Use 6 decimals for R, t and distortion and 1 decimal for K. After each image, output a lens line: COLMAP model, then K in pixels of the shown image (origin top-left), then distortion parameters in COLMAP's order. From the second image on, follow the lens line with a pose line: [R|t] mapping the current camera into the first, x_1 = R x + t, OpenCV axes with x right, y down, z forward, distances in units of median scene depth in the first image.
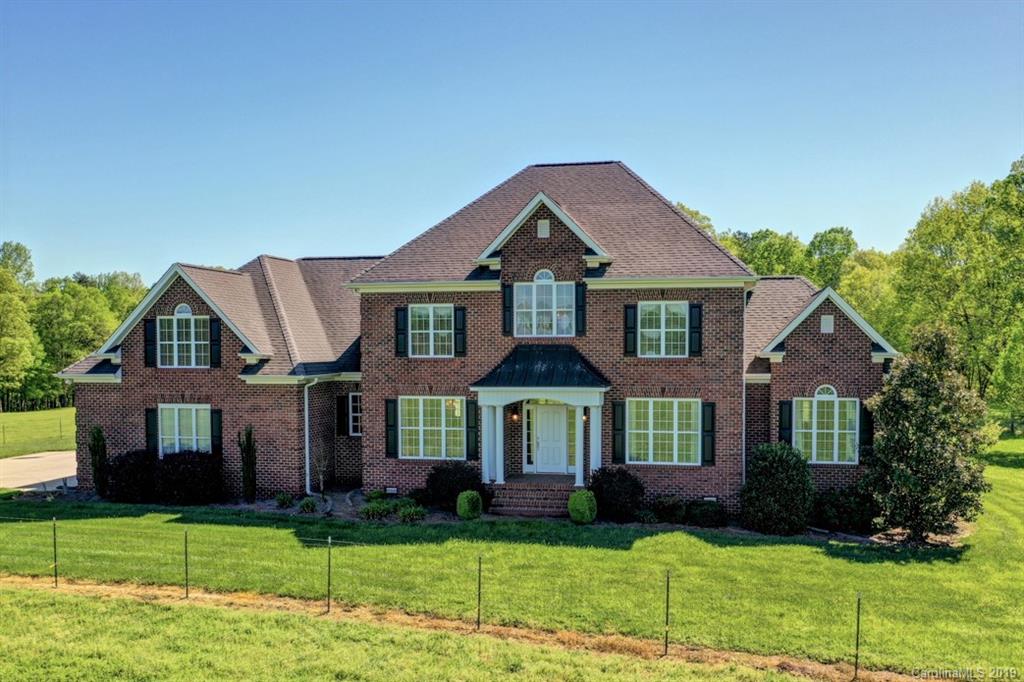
lens RADIAL K [[1020.6, 0, 512.0], [0, 1020.6, 341.0], [0, 0, 1]] dist [-0.045048, -0.007026]
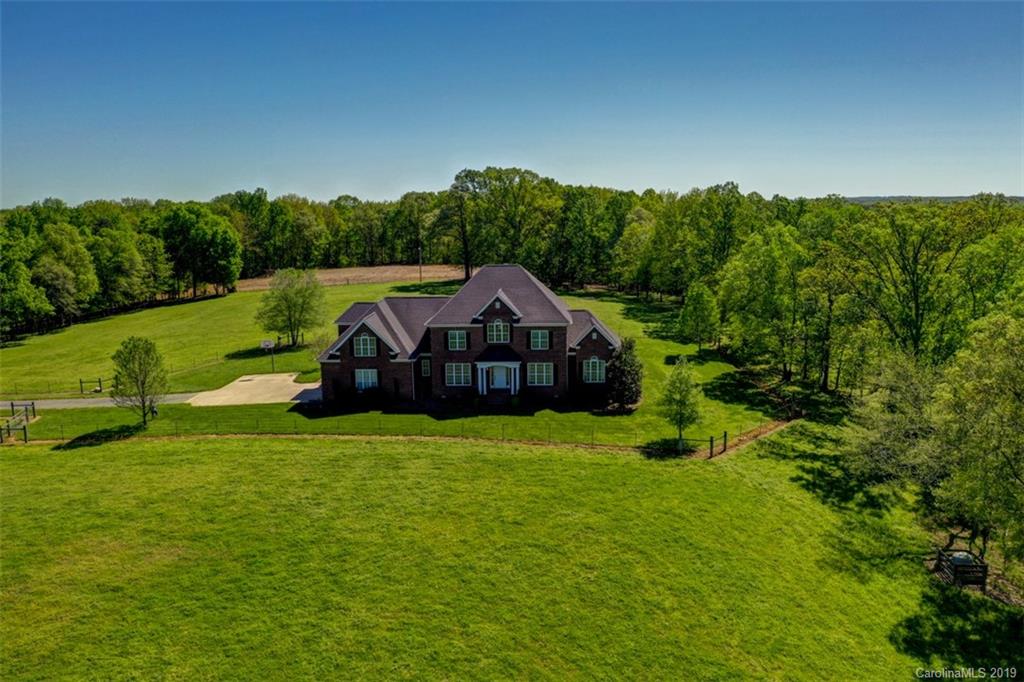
lens RADIAL K [[1020.6, 0, 512.0], [0, 1020.6, 341.0], [0, 0, 1]] dist [-0.045048, -0.007026]
pose [[0.985294, -0.041265, 0.165808, -0.414948], [0.011907, 0.984622, 0.174292, -0.518570], [-0.170450, -0.169755, 0.970634, -1.825582]]
